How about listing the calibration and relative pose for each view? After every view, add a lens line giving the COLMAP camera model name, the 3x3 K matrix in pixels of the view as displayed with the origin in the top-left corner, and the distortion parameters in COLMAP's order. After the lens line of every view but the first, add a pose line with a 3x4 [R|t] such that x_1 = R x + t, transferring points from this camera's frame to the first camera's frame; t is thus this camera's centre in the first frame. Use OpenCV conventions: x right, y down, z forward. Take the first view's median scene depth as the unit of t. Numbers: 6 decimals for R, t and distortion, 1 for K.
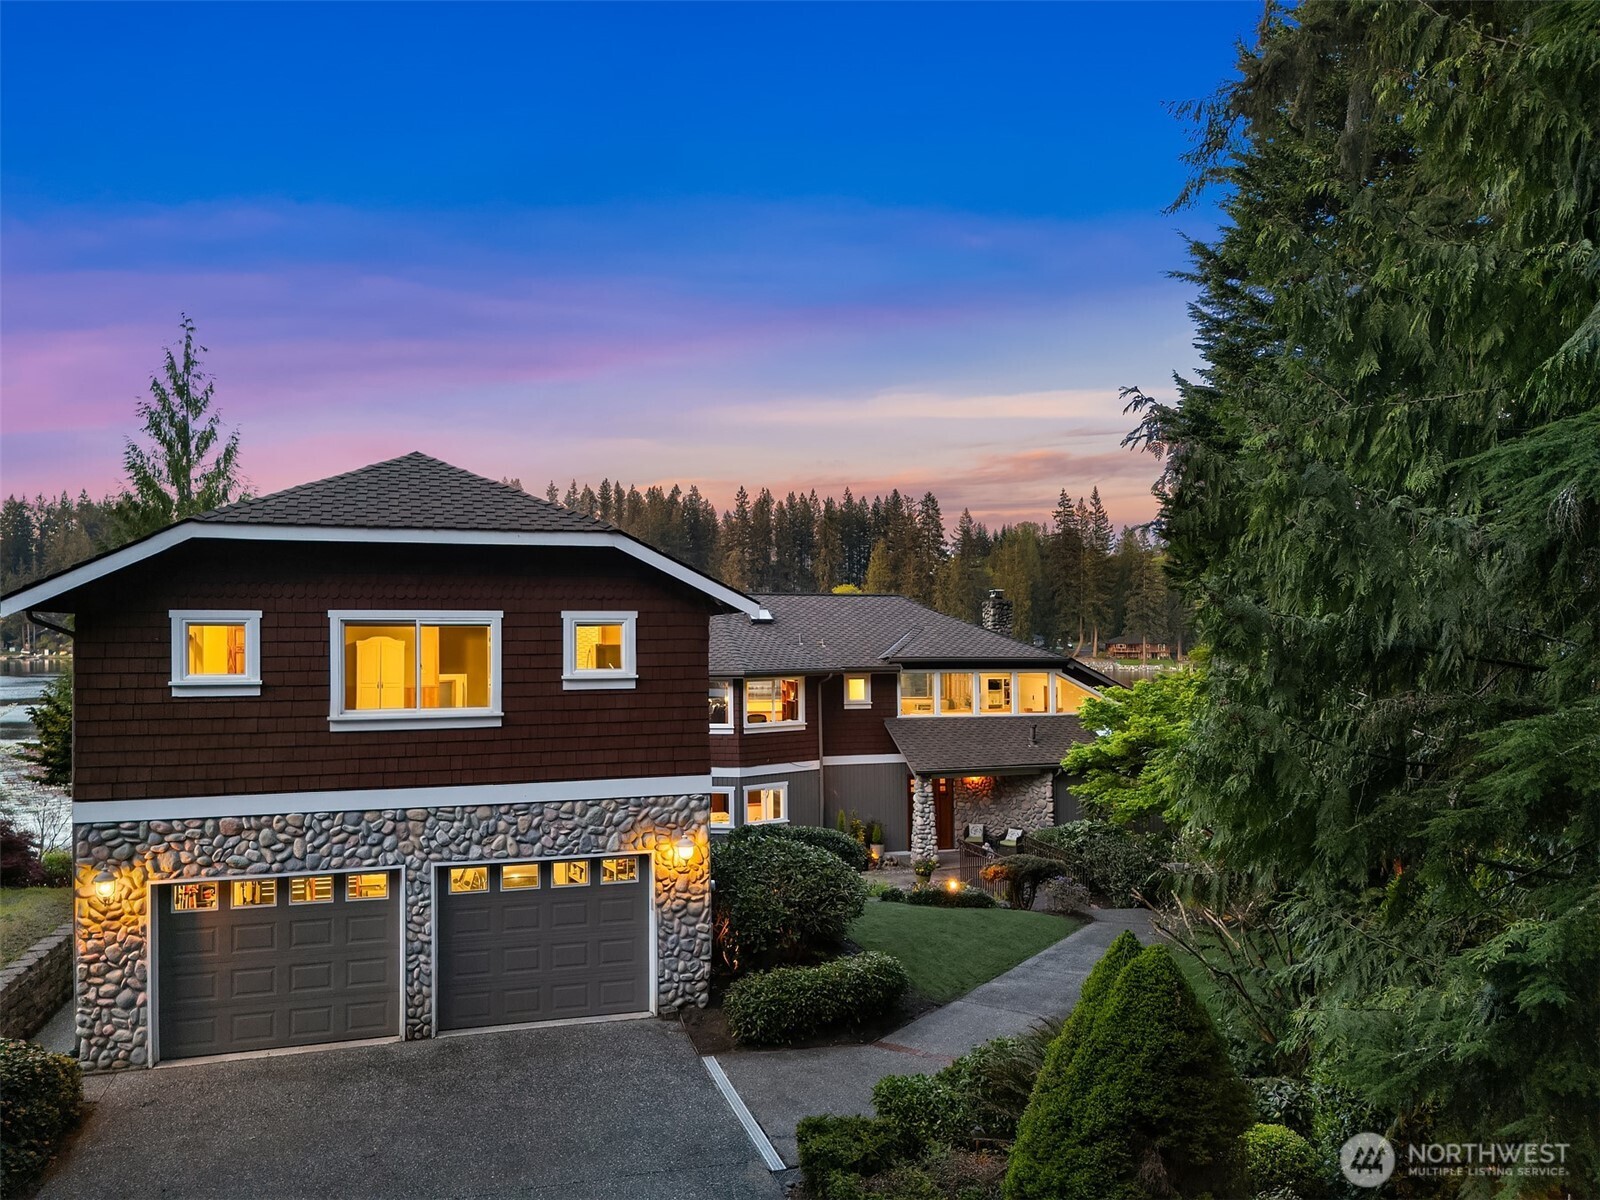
lens RADIAL K [[1186.7, 0, 800.0], [0, 1186.7, 600.0], [0, 0, 1]] dist [0.041930, -0.004091]
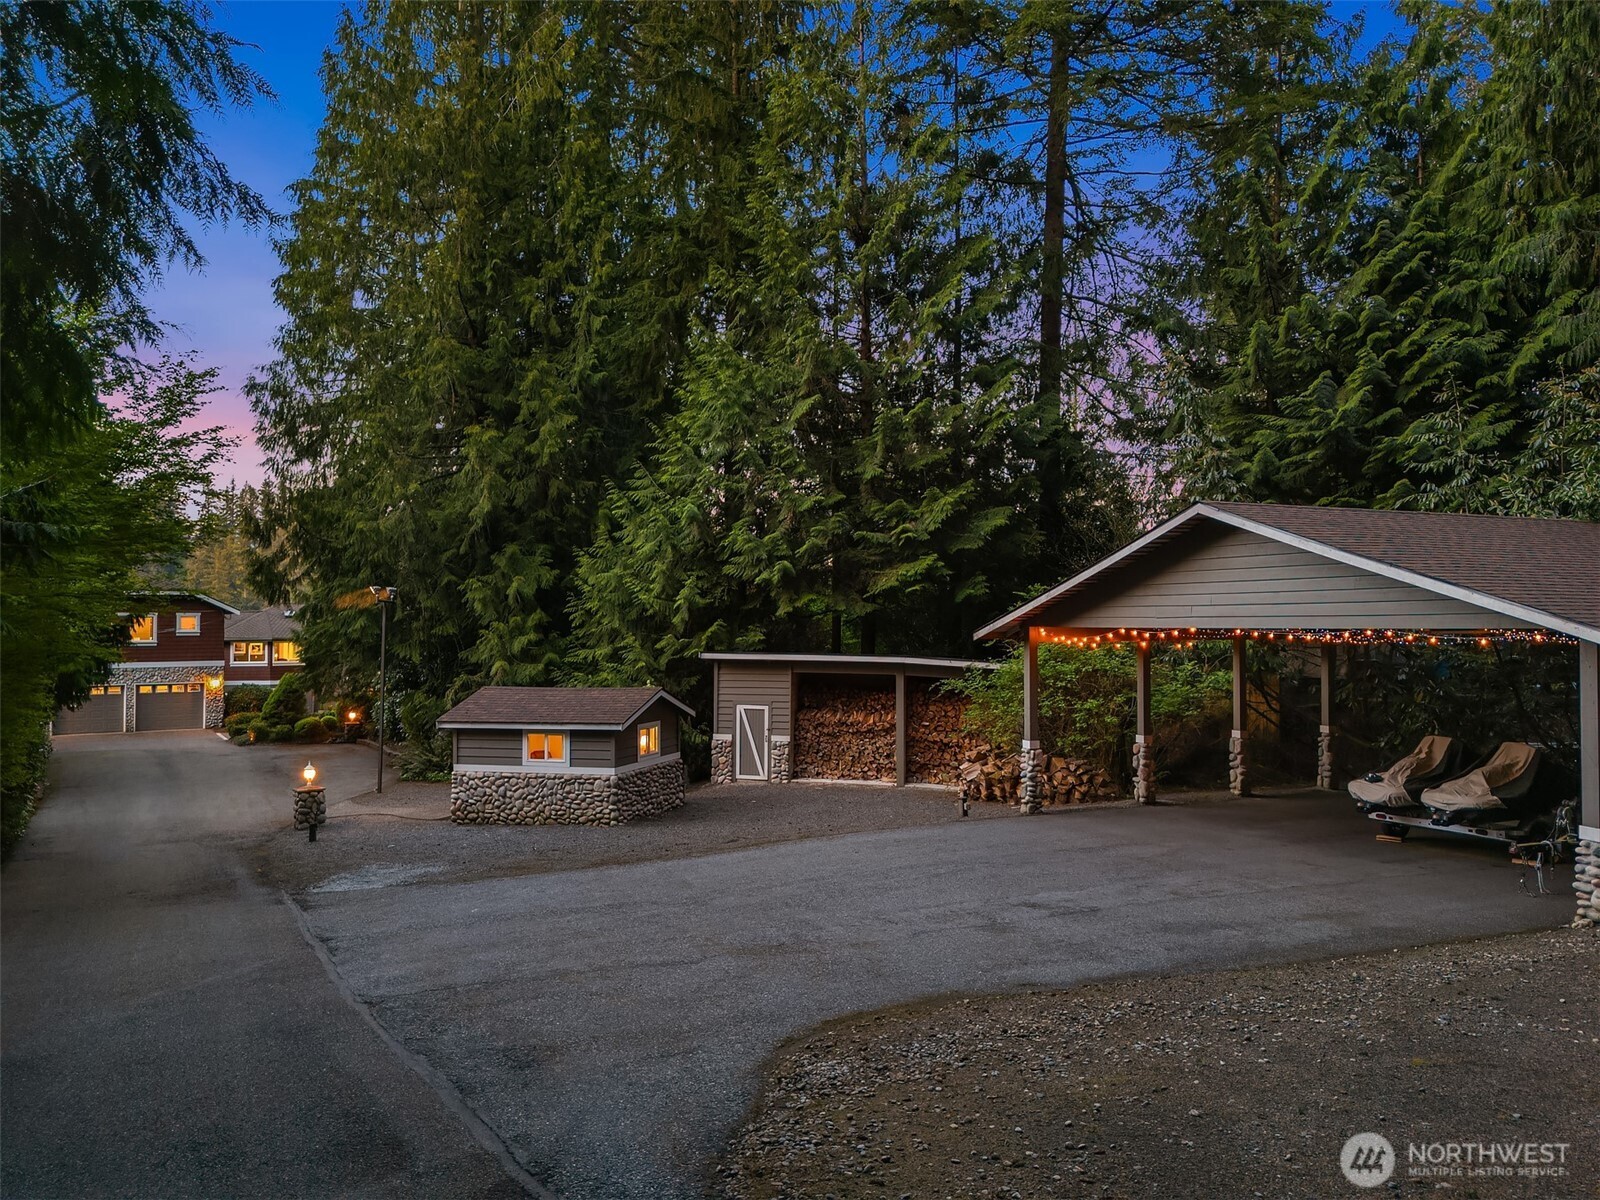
lens RADIAL K [[1186.7, 0, 800.0], [0, 1186.7, 600.0], [0, 0, 1]] dist [0.041930, -0.004091]
pose [[0.968551, 0.006693, 0.248727, 0.688925], [-0.006809, 0.999977, -0.000394, -0.039198], [-0.248724, -0.001312, 0.968574, -2.834043]]
